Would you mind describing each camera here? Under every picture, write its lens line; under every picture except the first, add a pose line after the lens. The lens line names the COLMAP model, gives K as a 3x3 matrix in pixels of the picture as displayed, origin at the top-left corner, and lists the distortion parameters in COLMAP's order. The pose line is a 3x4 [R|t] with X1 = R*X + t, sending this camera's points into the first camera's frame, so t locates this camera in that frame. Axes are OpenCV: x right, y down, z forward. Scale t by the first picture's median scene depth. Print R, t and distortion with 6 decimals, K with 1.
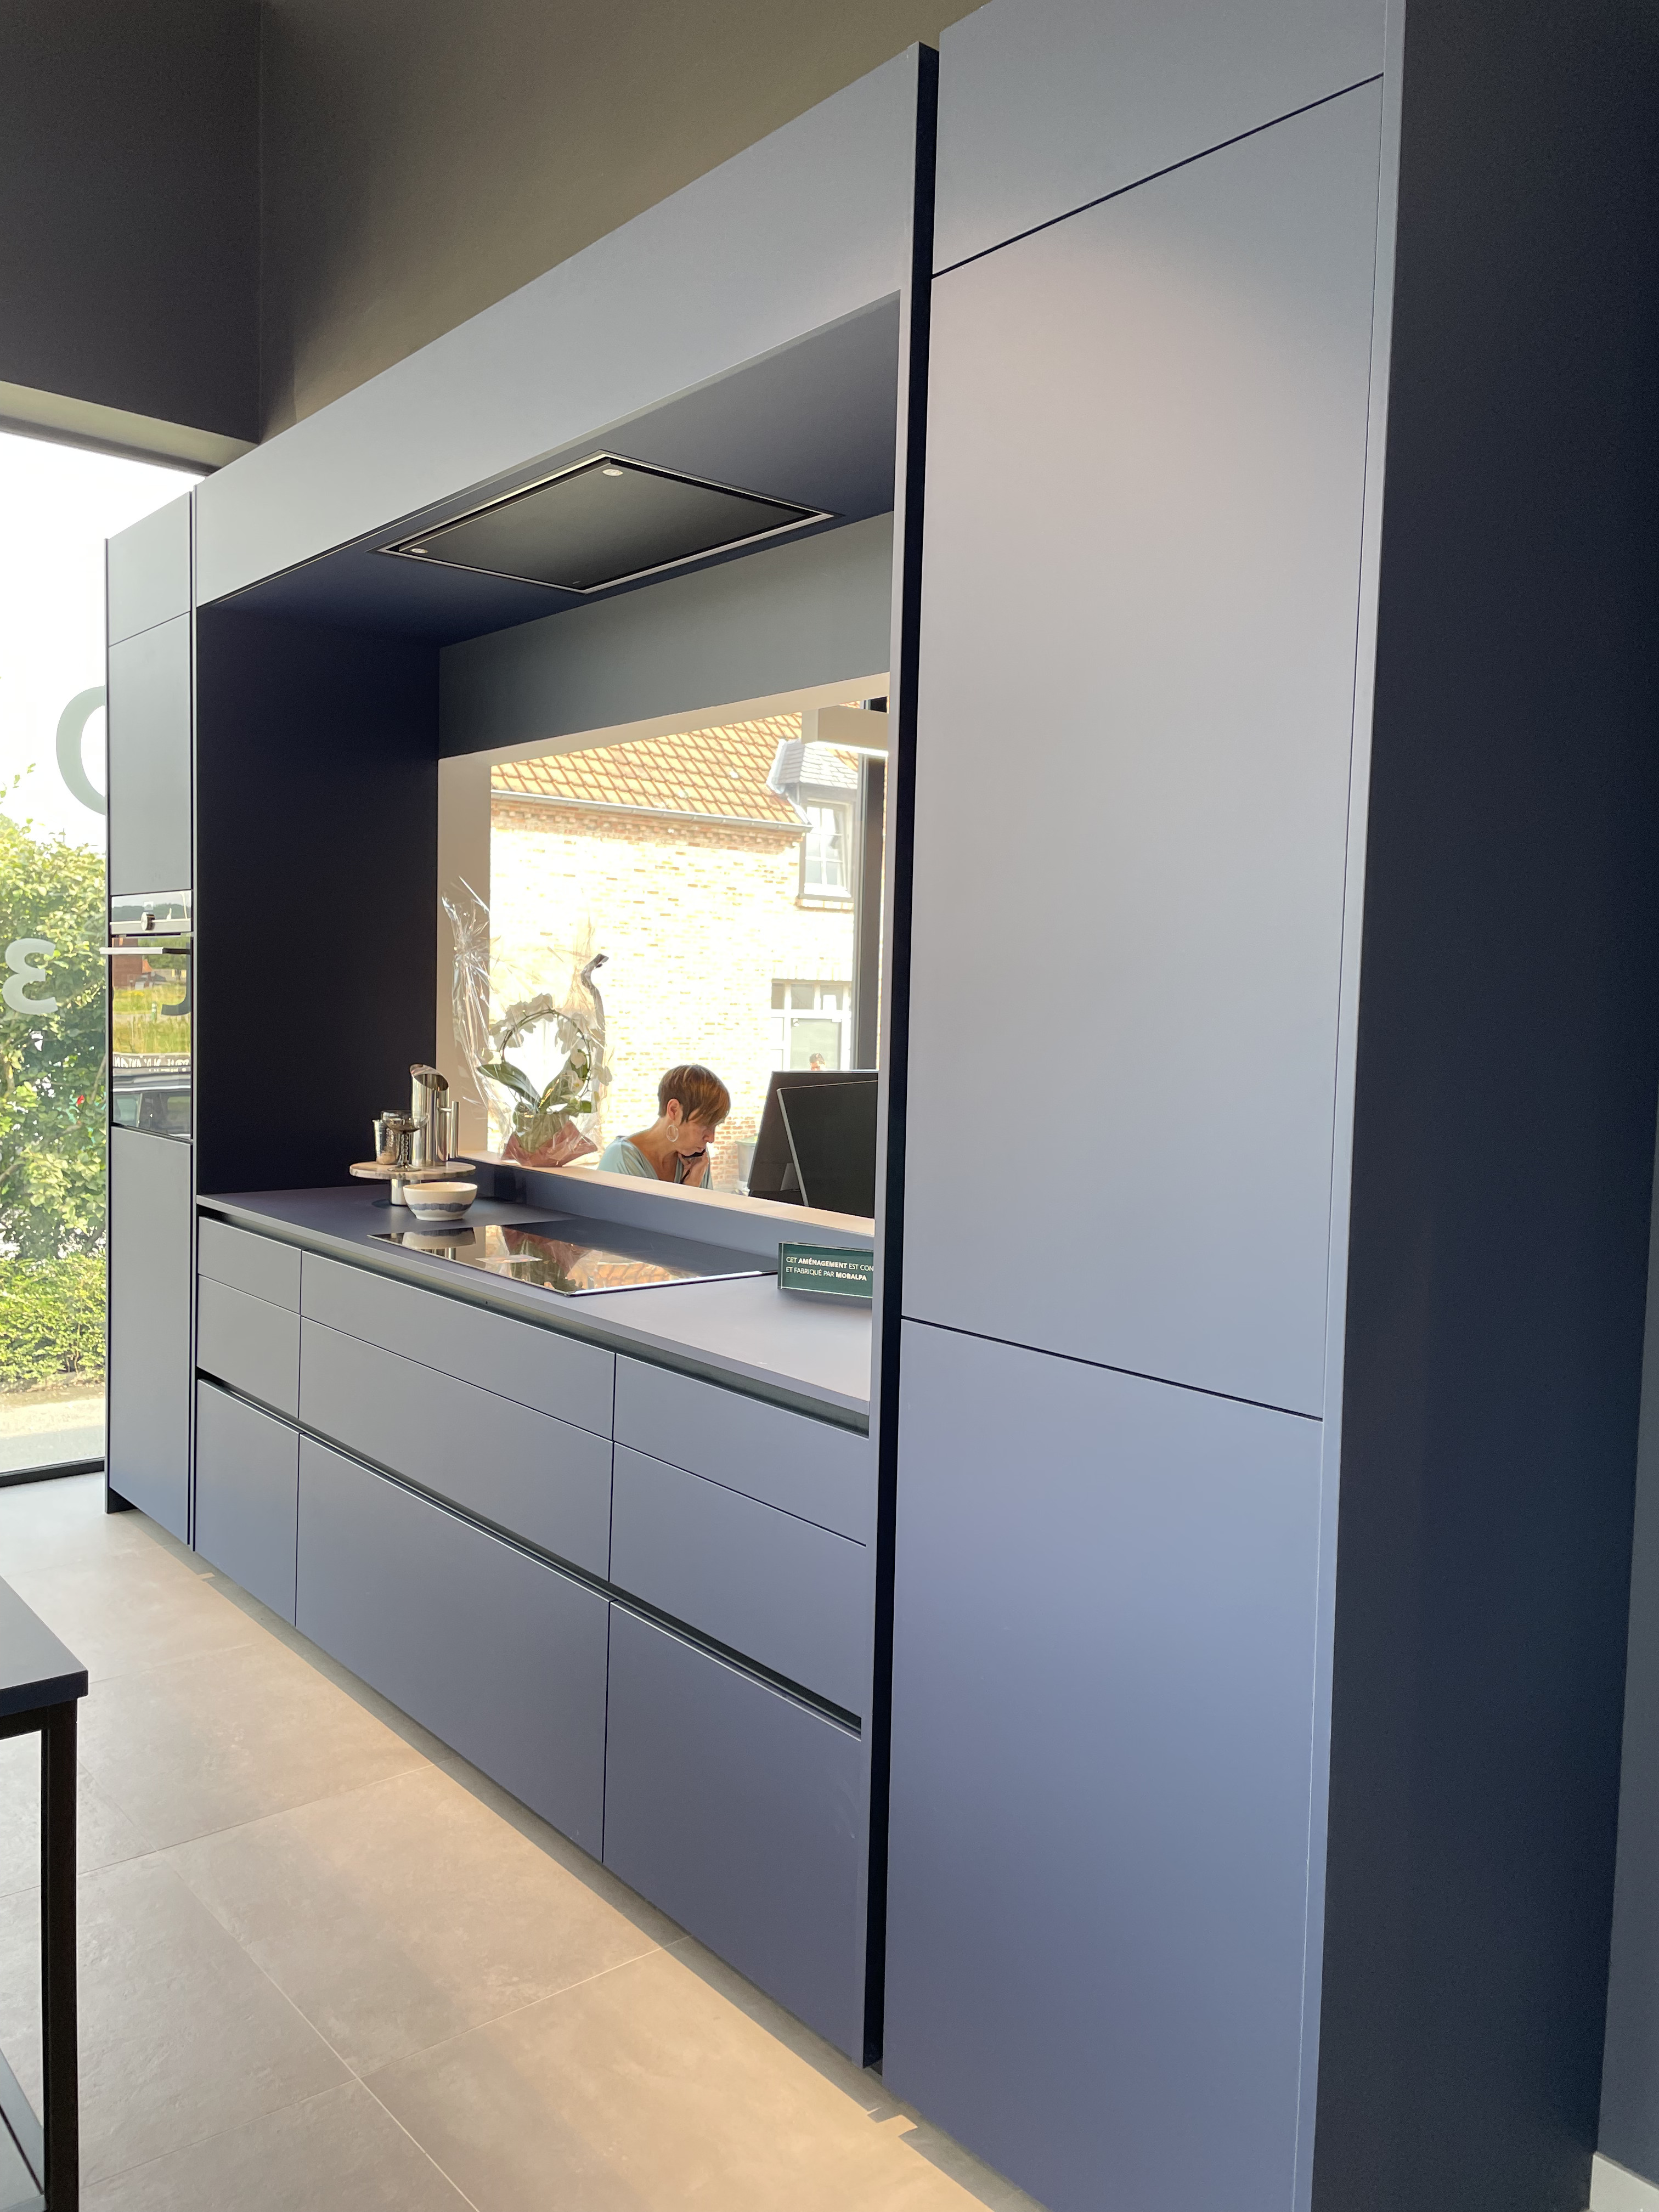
lens RADIAL K [[1681.6, 0, 833.5], [0, 1681.6, 1102.1], [0, 0, 1]] dist [0.072731, -0.105938]
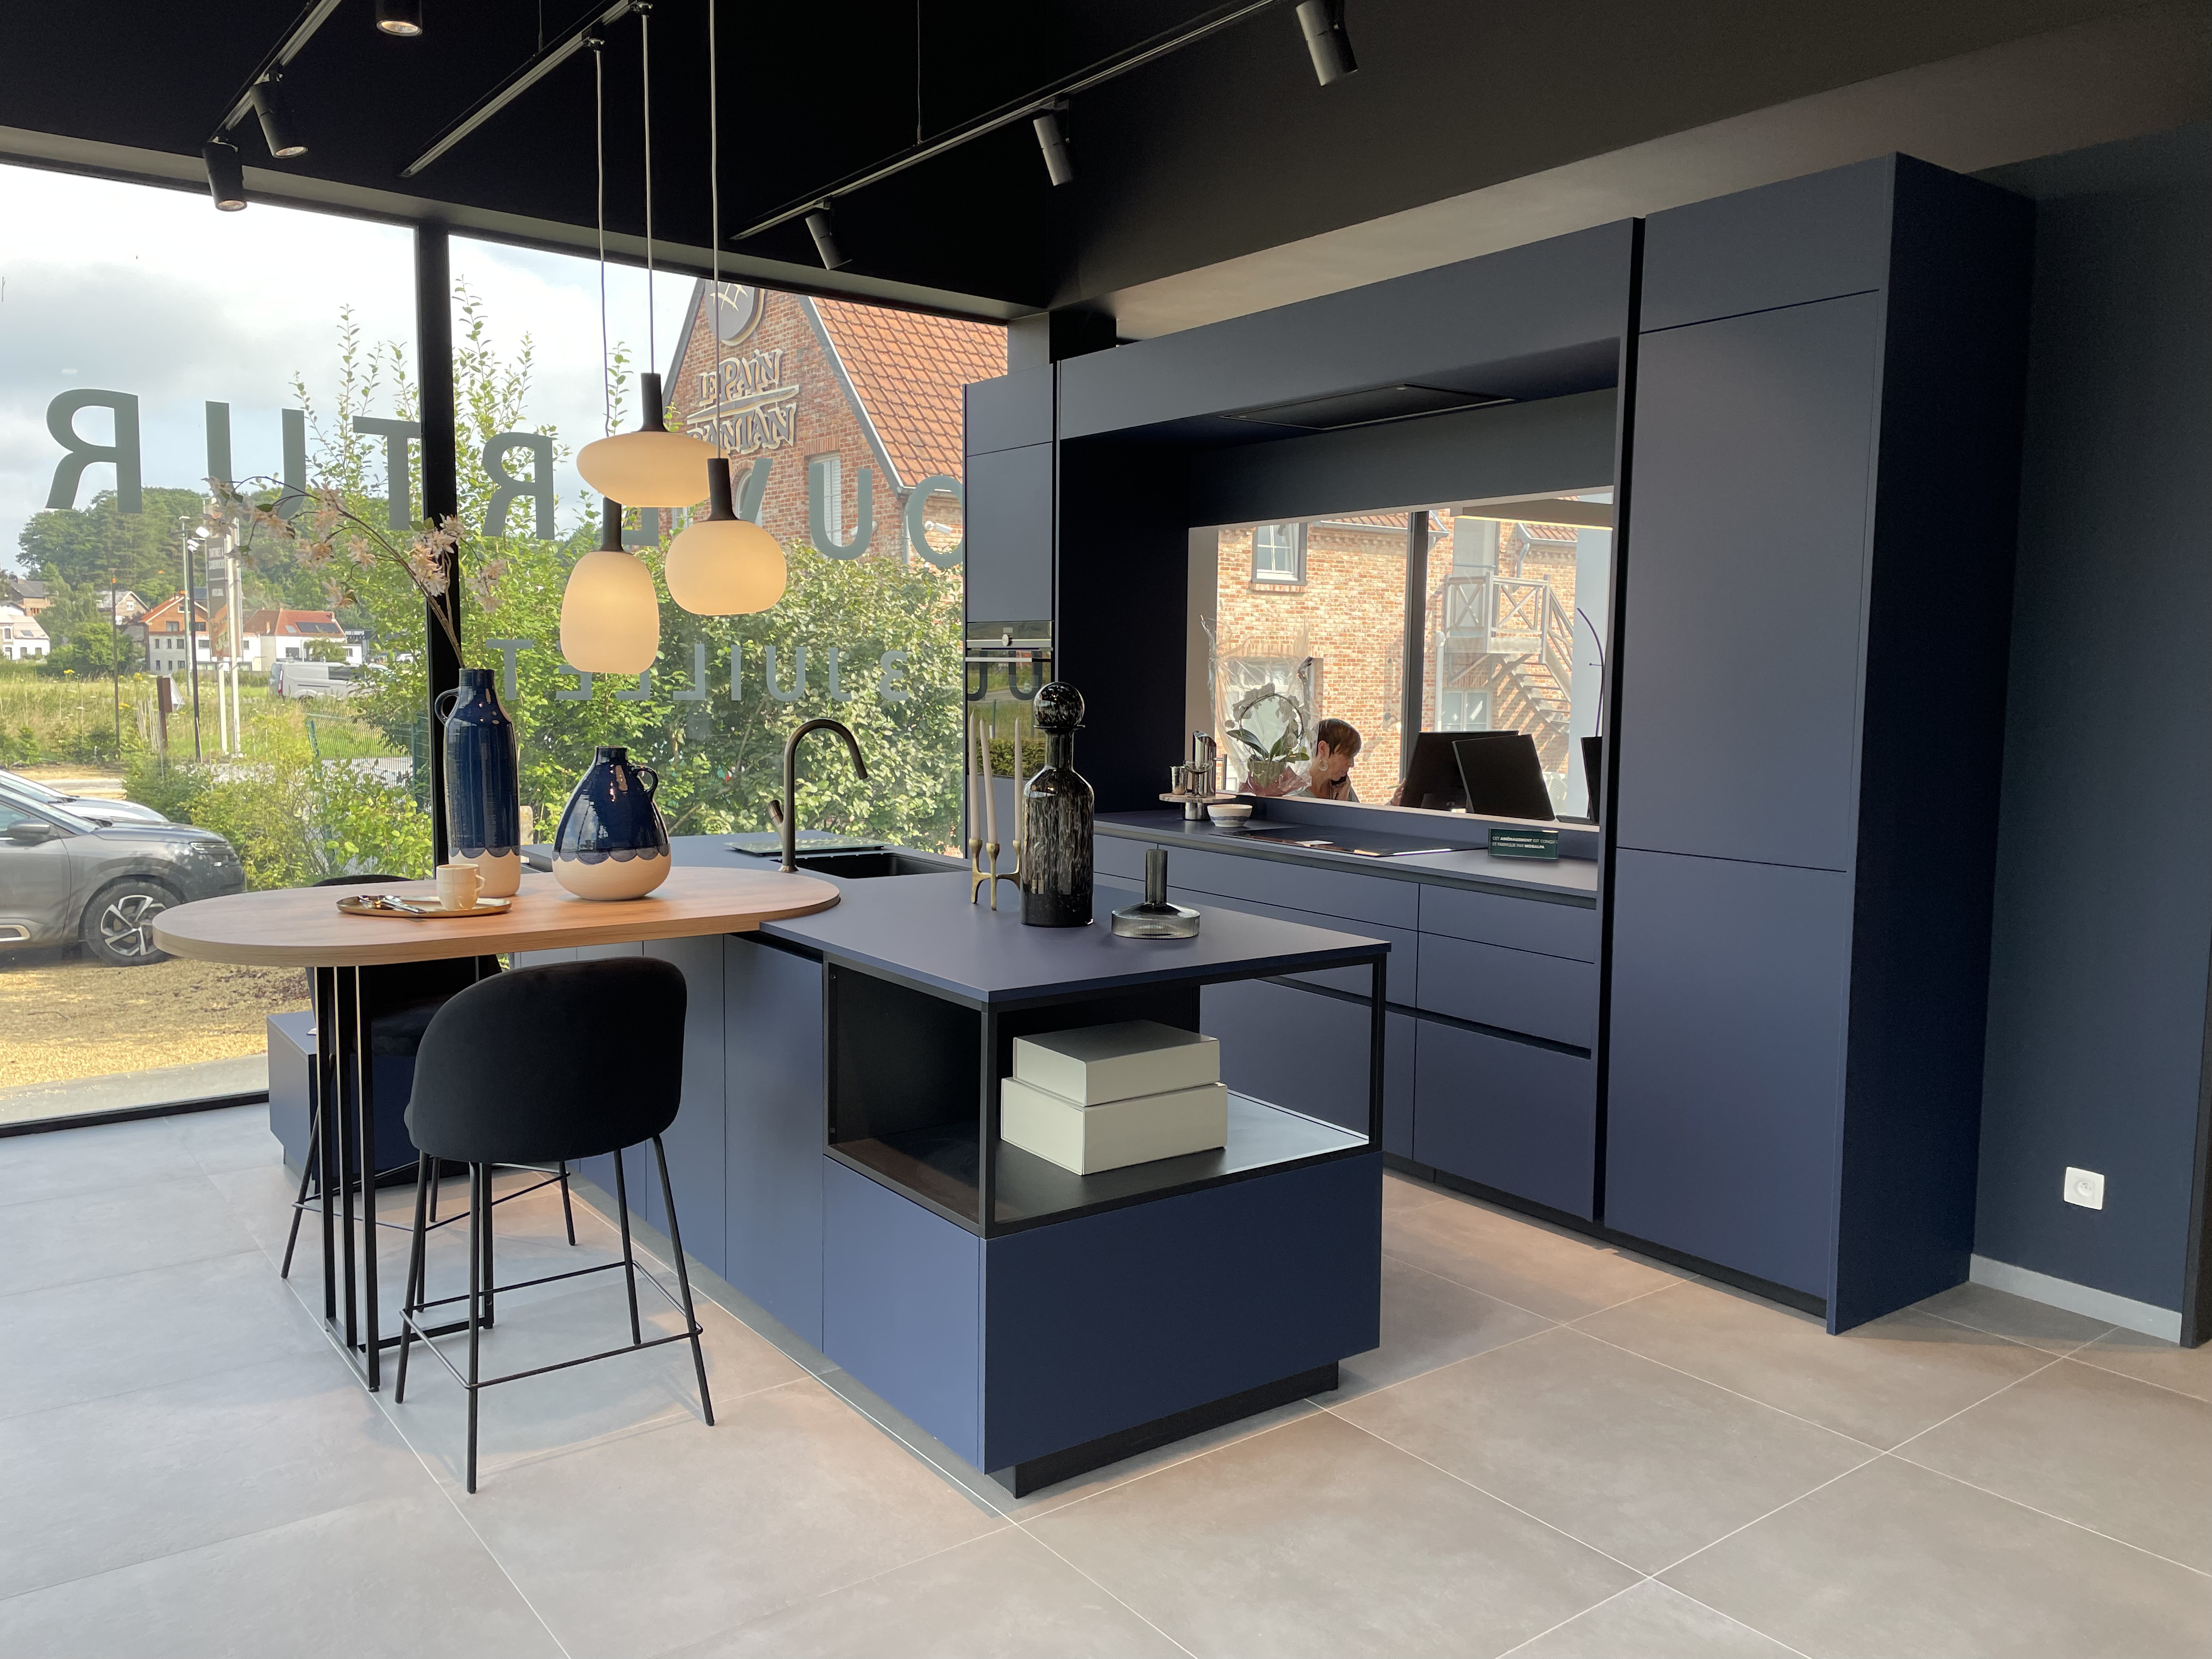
lens RADIAL K [[1681.6, 0, 1105.3], [0, 1681.6, 835.6], [0, 0, 1]] dist [0.072731, -0.105938]
pose [[0.997978, -0.008581, -0.062976, -0.225425], [0.010837, 0.999308, 0.035573, 0.017797], [0.062627, -0.036183, 0.997381, -0.537158]]
